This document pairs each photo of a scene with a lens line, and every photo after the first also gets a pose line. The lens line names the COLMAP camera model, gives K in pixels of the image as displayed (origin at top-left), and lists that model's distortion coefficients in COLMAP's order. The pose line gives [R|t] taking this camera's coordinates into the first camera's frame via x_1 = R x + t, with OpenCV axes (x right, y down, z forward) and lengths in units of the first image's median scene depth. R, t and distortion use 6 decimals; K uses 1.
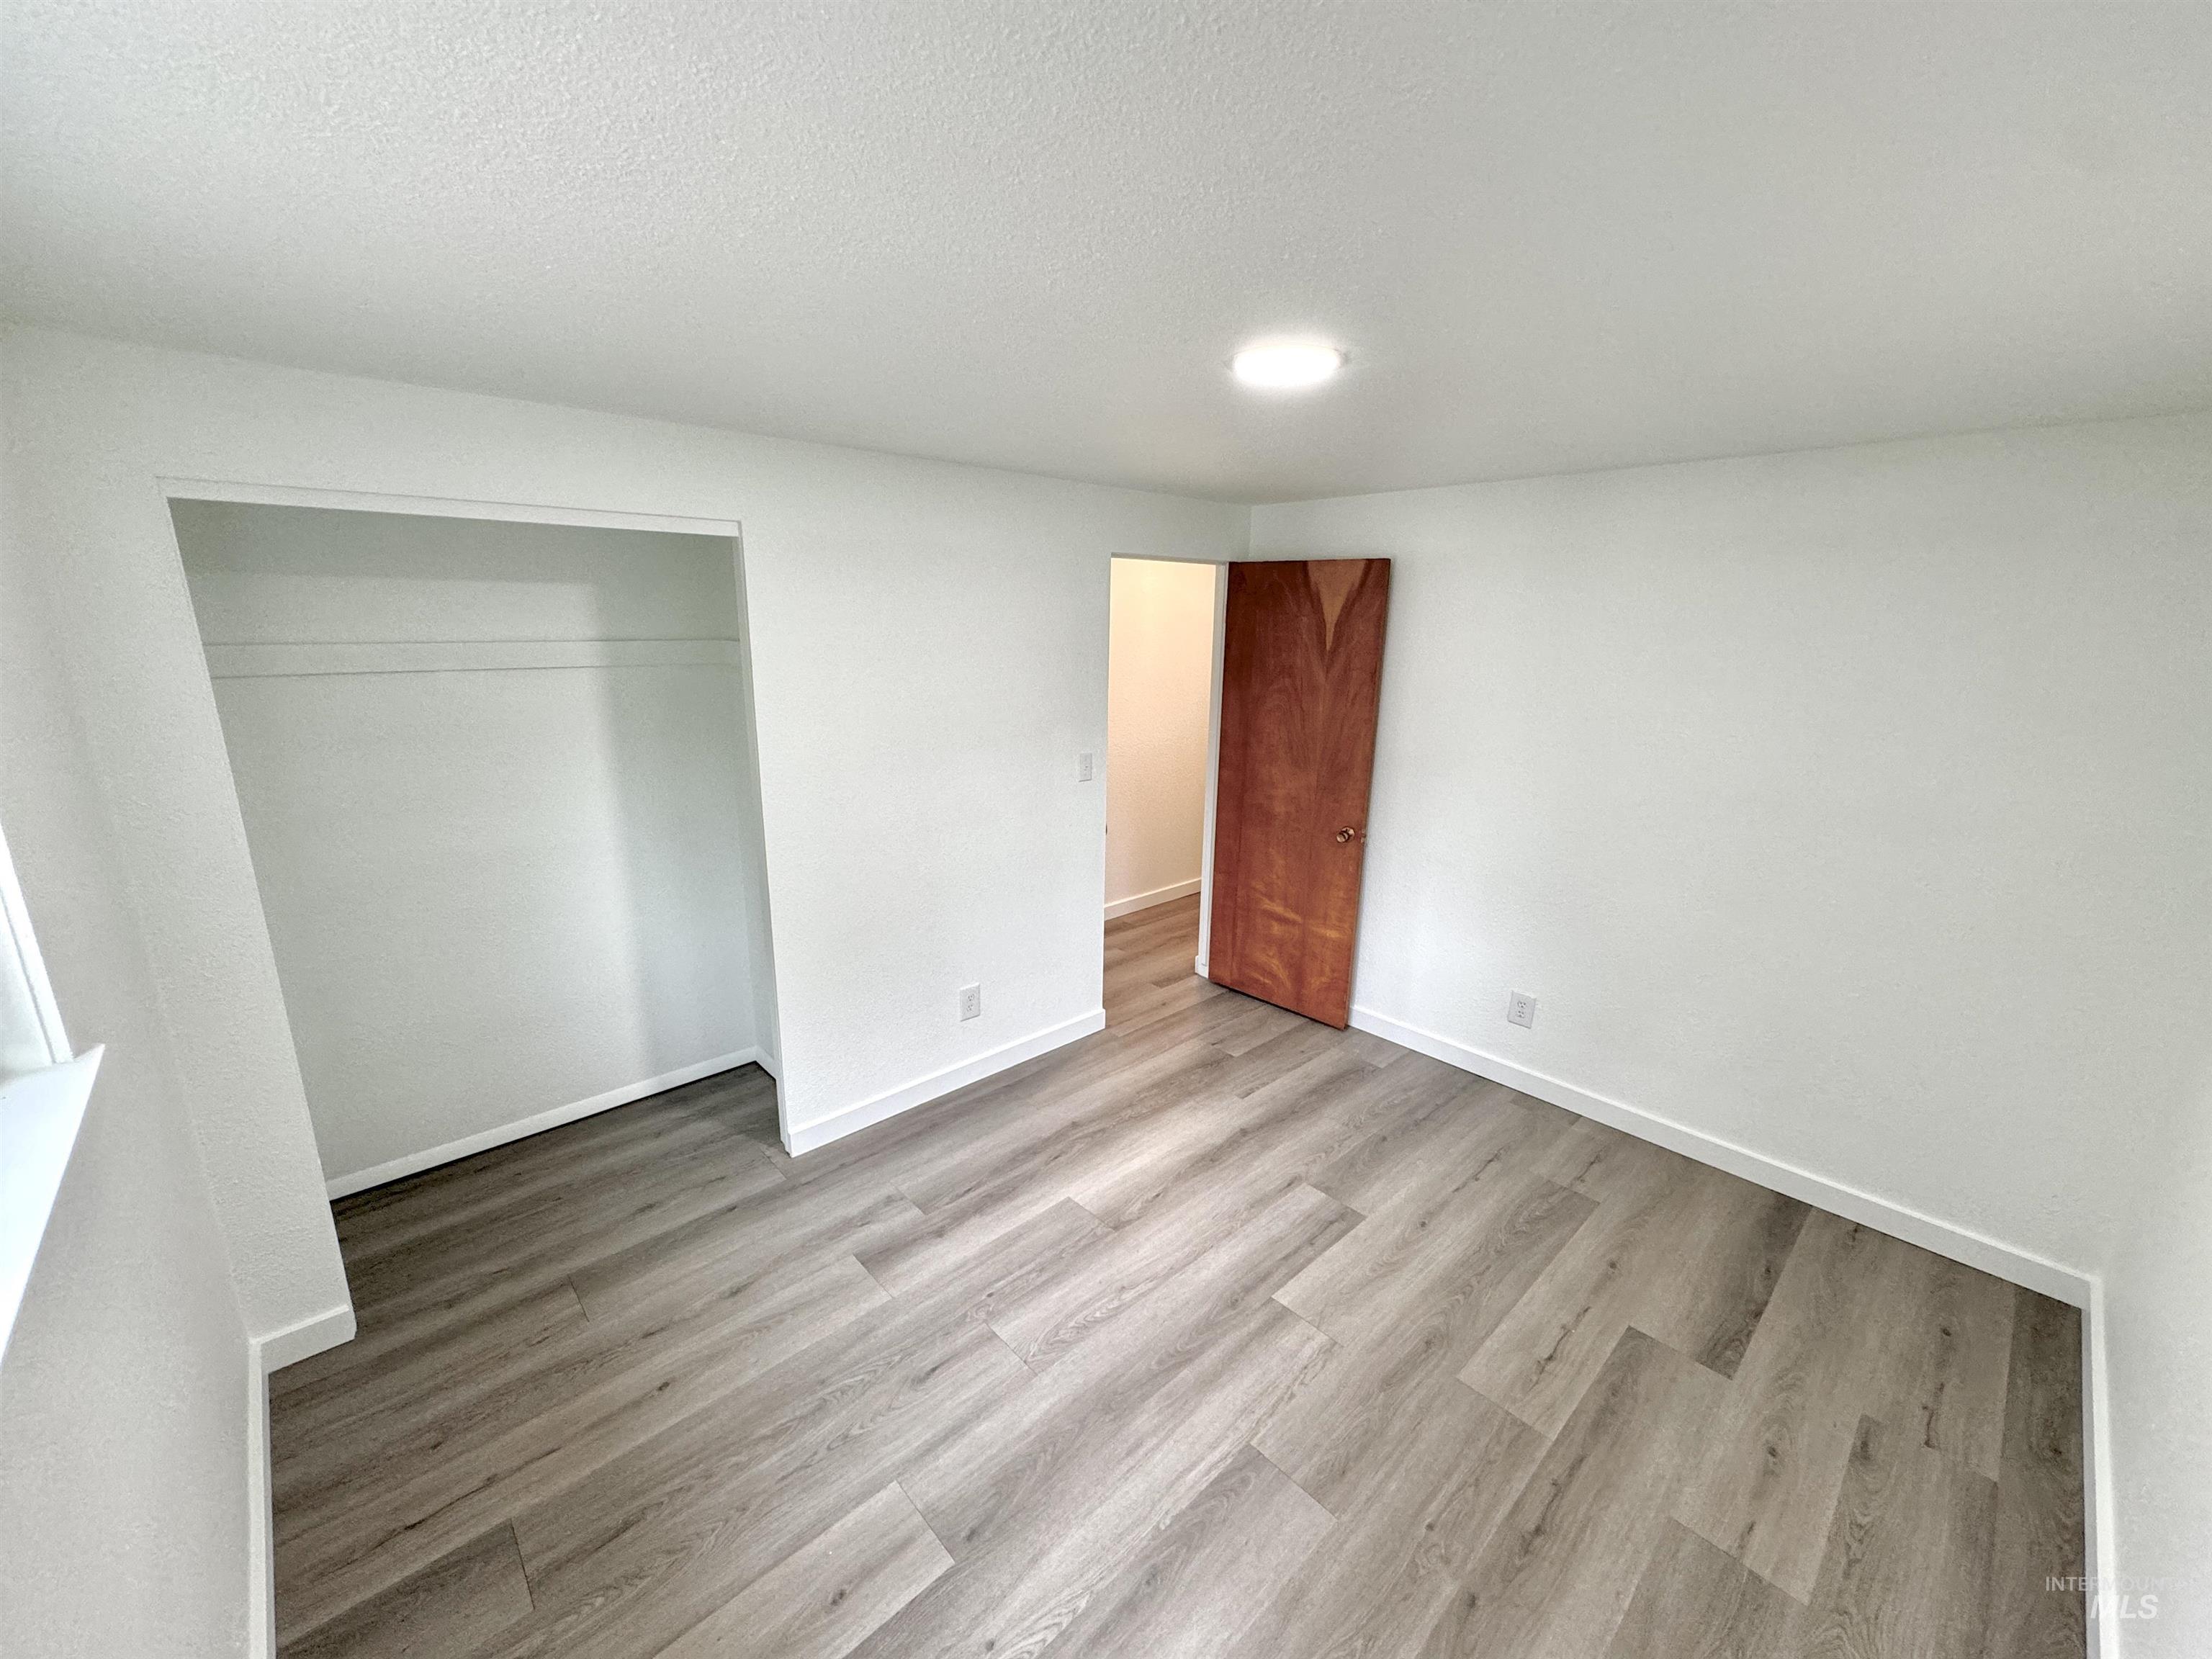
lens RADIAL K [[879.1, 0, 1106.0], [0, 879.1, 829.5], [0, 0, 1]] dist [-0.001562, 0.000350]
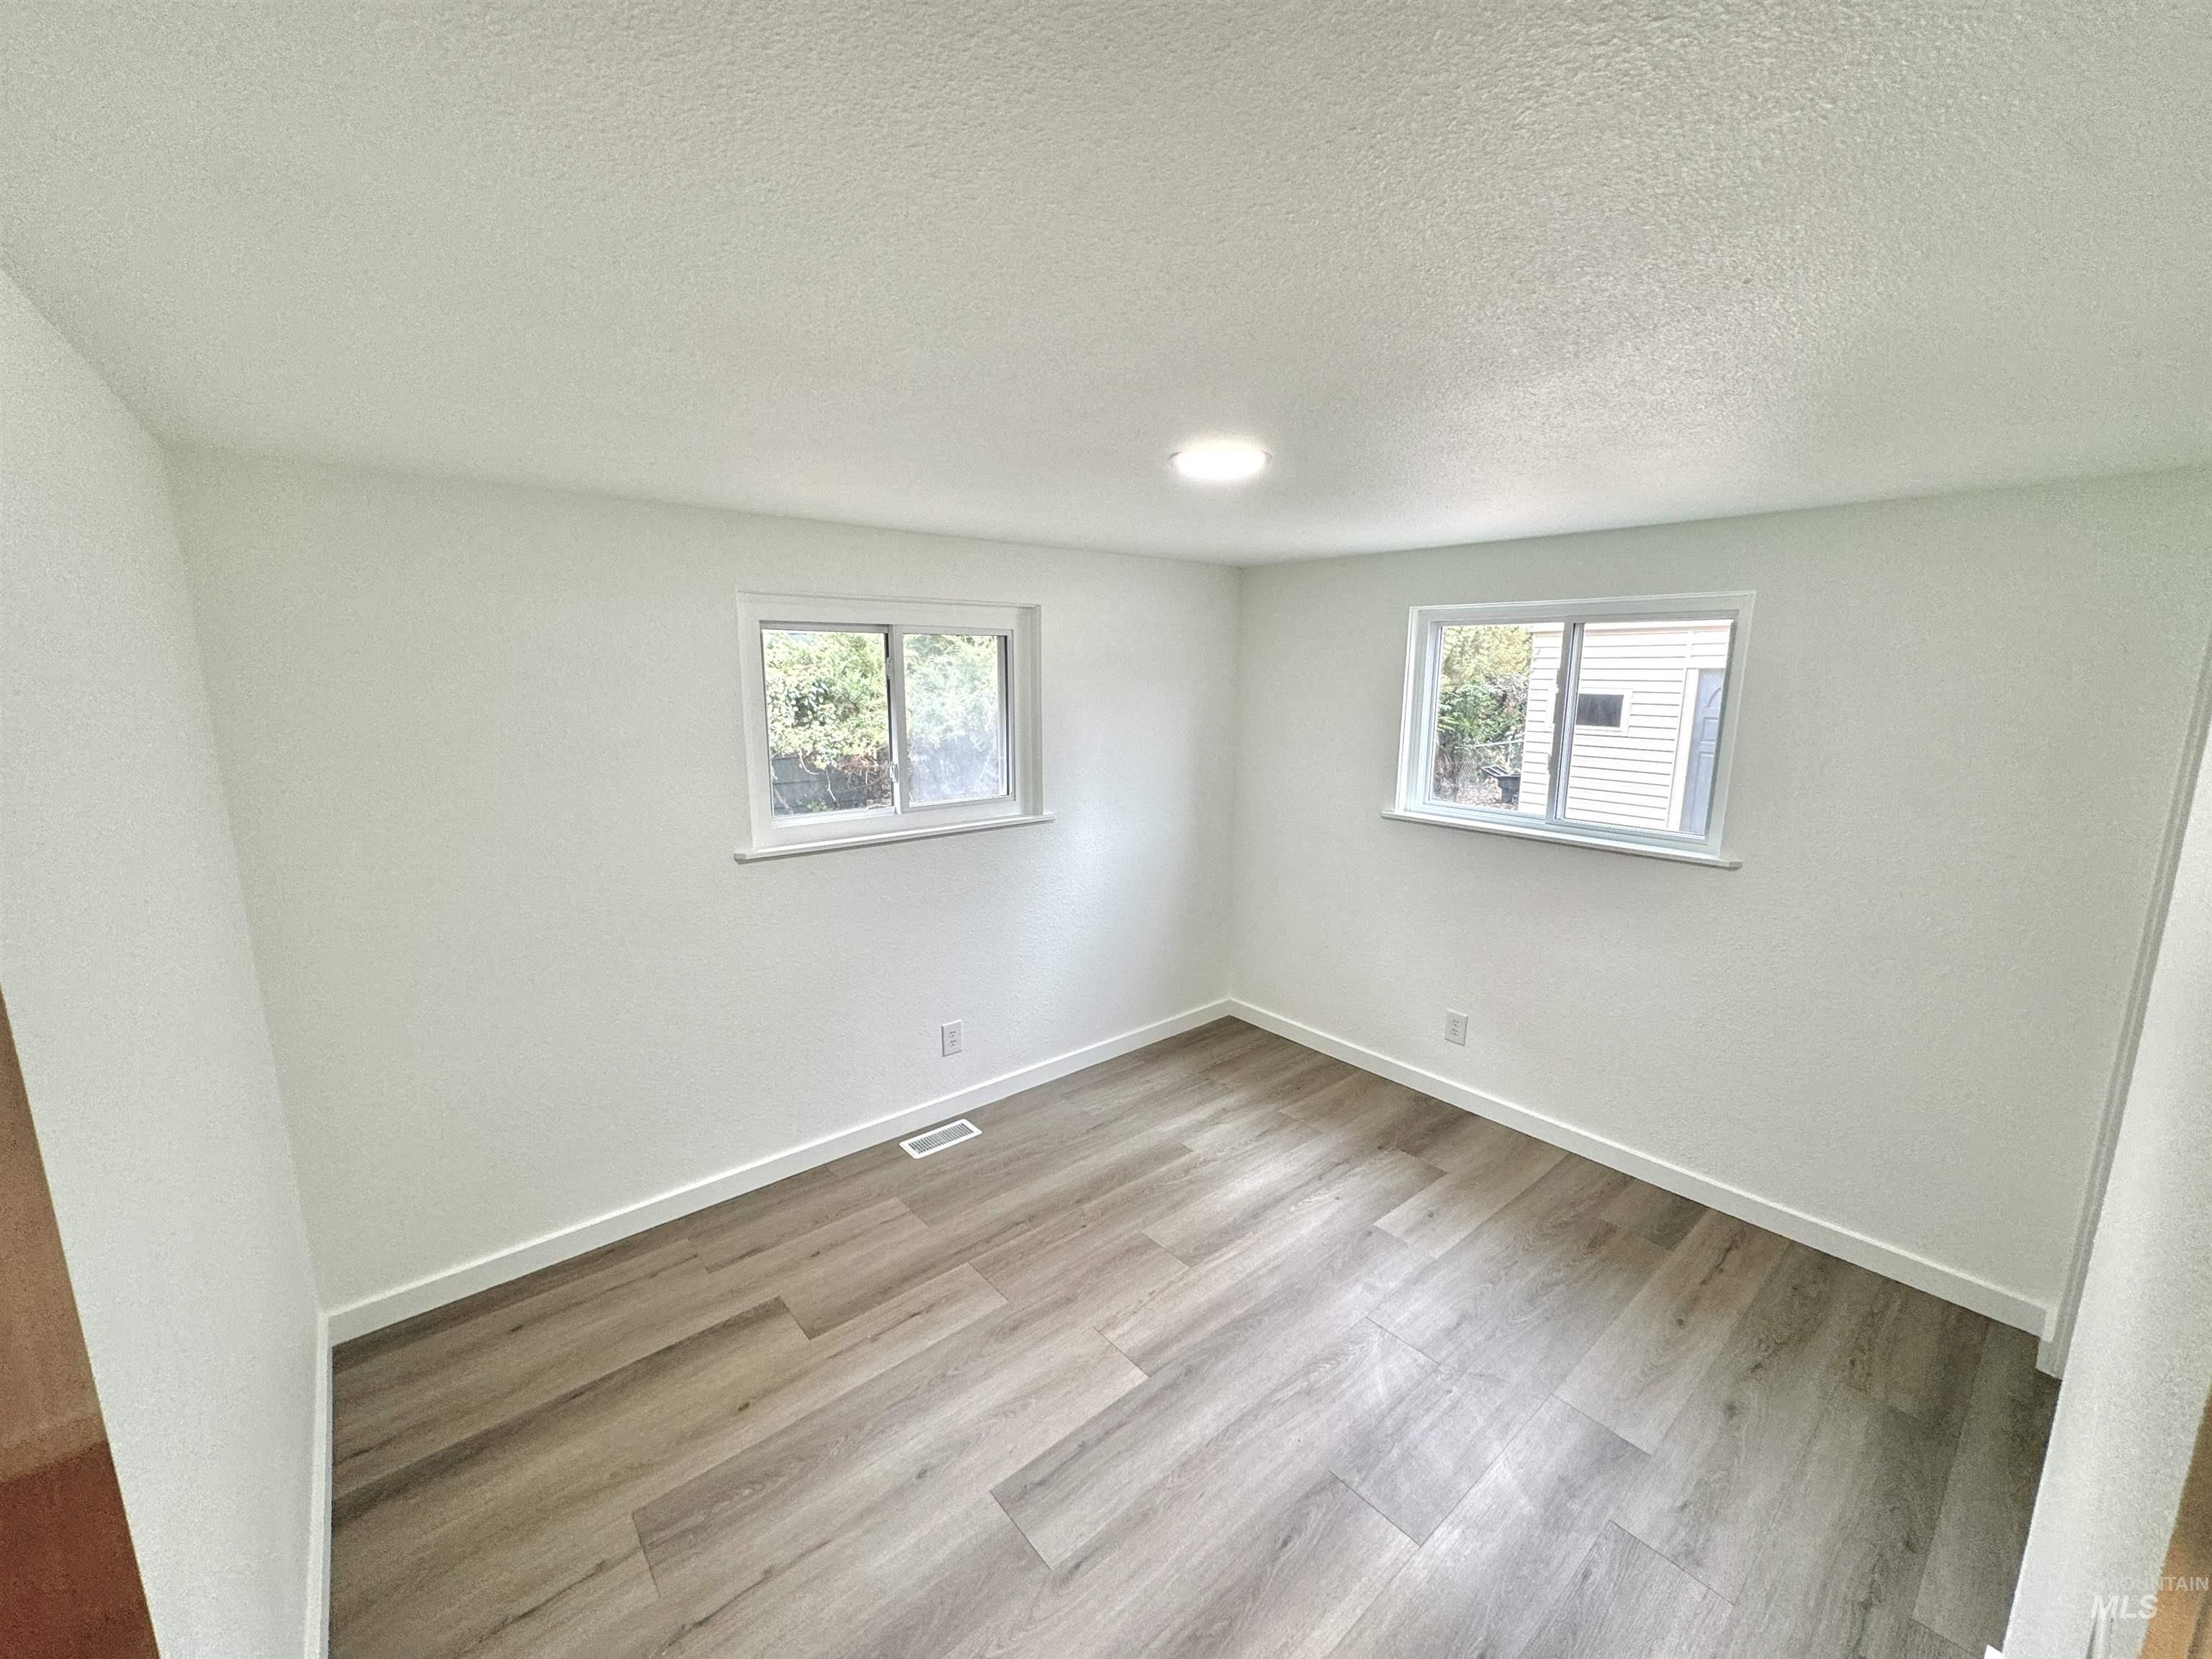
lens RADIAL K [[879.1, 0, 1106.0], [0, 879.1, 829.5], [0, 0, 1]] dist [-0.001562, 0.000350]
pose [[-0.998885, -0.024234, 0.040517, 0.223748], [-0.005161, 0.909110, 0.416525, -0.430502], [-0.046929, 0.415851, -0.908221, 1.720041]]
